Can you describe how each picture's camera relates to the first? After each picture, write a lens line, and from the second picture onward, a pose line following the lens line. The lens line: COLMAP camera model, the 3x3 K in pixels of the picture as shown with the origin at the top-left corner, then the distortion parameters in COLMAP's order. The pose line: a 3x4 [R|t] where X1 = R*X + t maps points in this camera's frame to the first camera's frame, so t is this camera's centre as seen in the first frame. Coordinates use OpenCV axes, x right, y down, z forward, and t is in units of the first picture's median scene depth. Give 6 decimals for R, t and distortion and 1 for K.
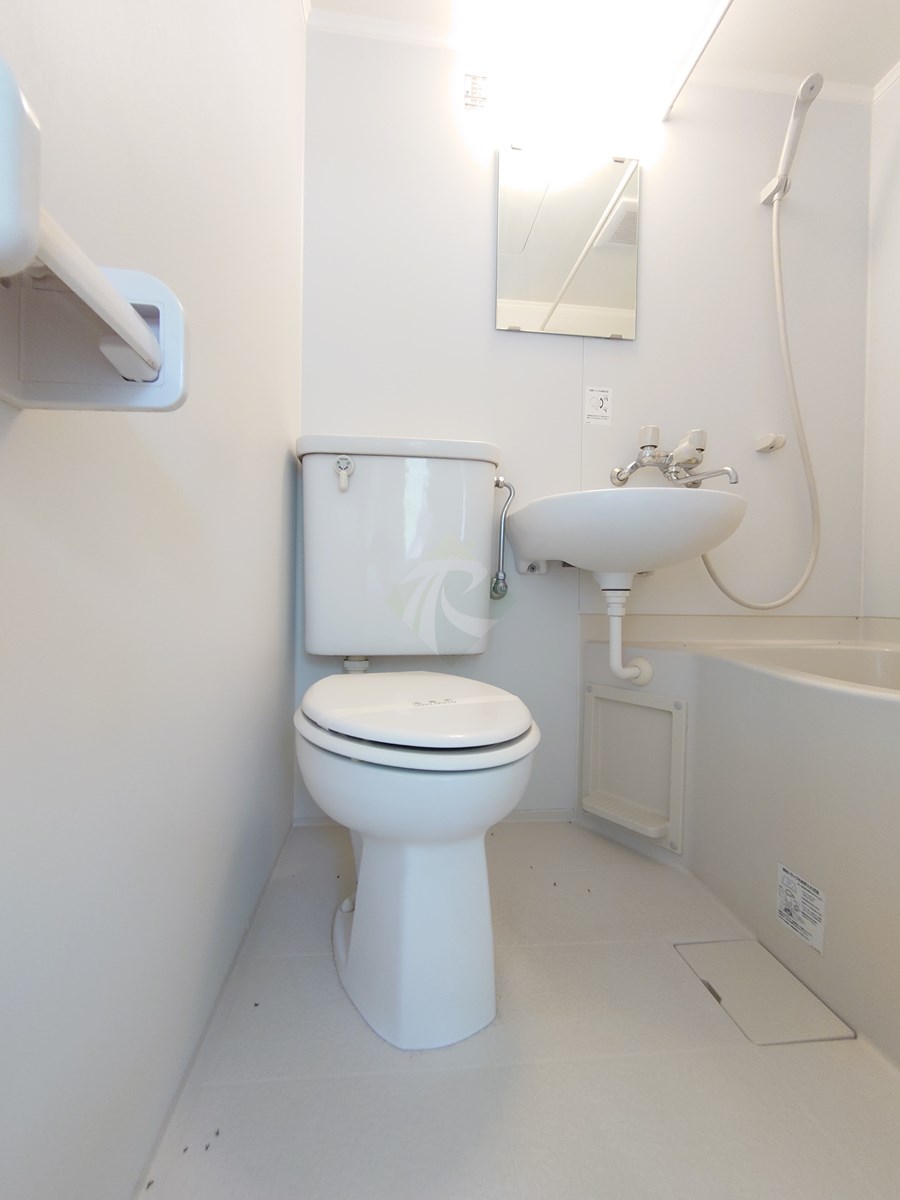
lens RADIAL K [[514.5, 0, 447.4], [0, 514.5, 598.5], [0, 0, 1]] dist [-0.002892, -0.000318]
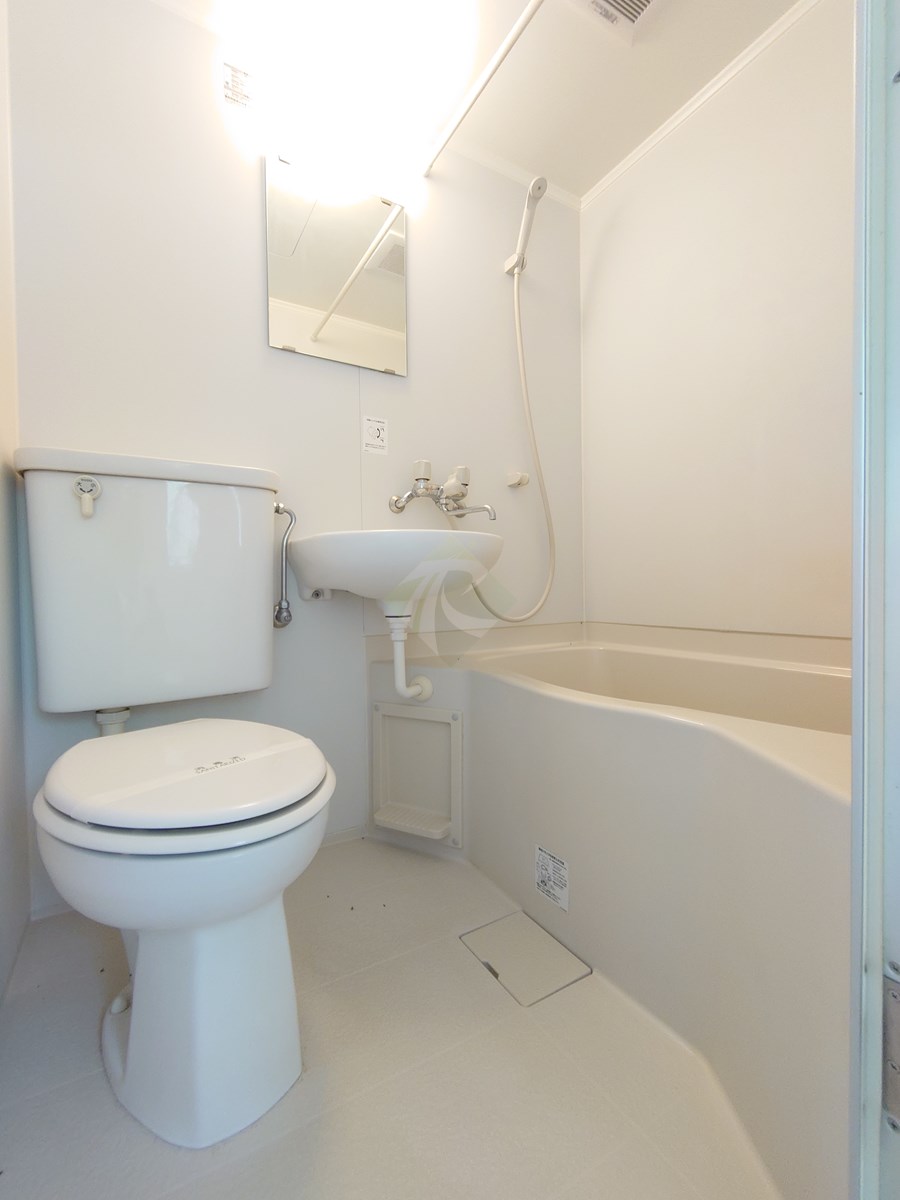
lens RADIAL K [[514.5, 0, 450.4], [0, 514.5, 599.1], [0, 0, 1]] dist [-0.002892, -0.000318]
pose [[0.909827, -0.038001, 0.413244, -0.011905], [0.032903, 0.999269, 0.019450, -0.062480], [-0.413681, -0.004100, 0.910413, -0.012964]]
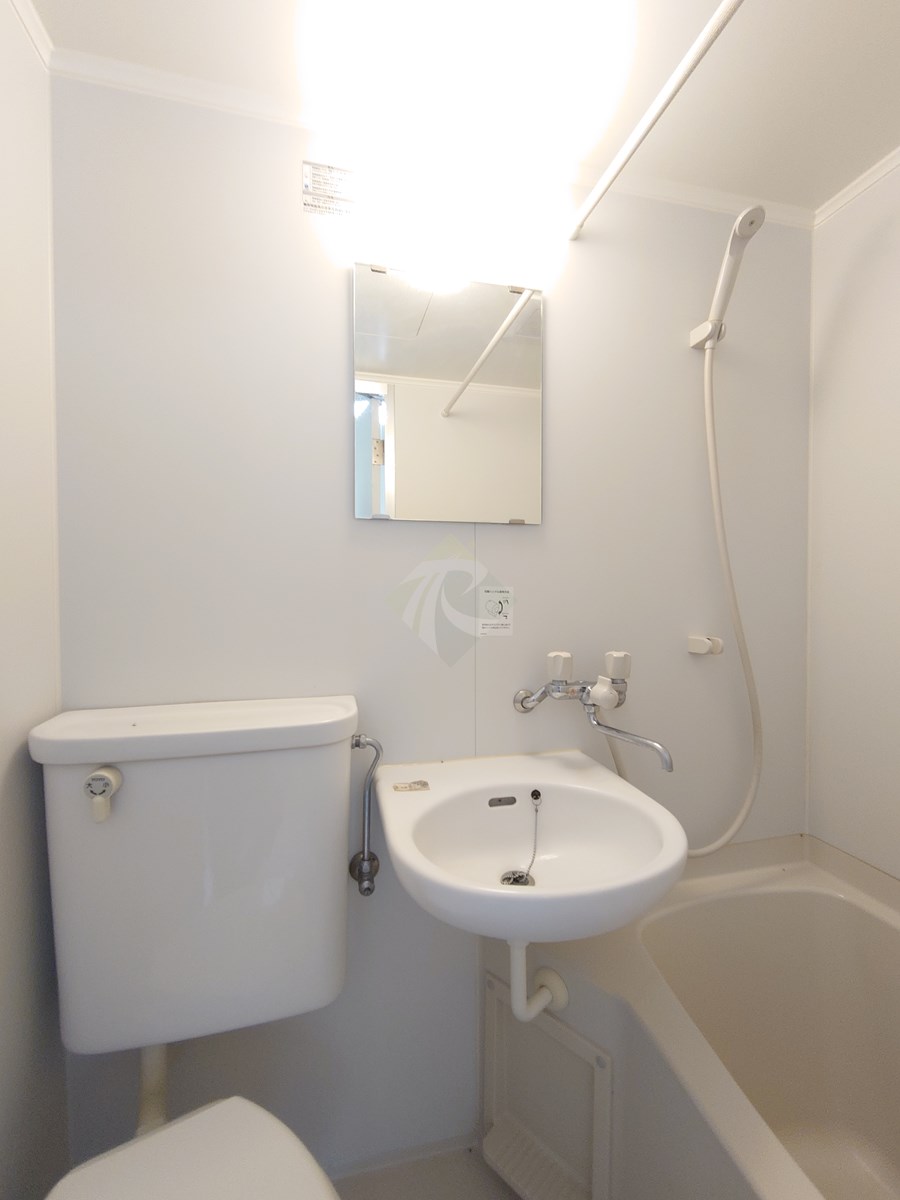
lens RADIAL K [[514.5, 0, 453.3], [0, 514.5, 600.7], [0, 0, 1]] dist [-0.002892, -0.000318]
pose [[0.991276, -0.022312, 0.129902, 0.138727], [0.020677, 0.999689, 0.013921, -0.426077], [-0.130172, -0.011113, 0.991429, 0.264987]]
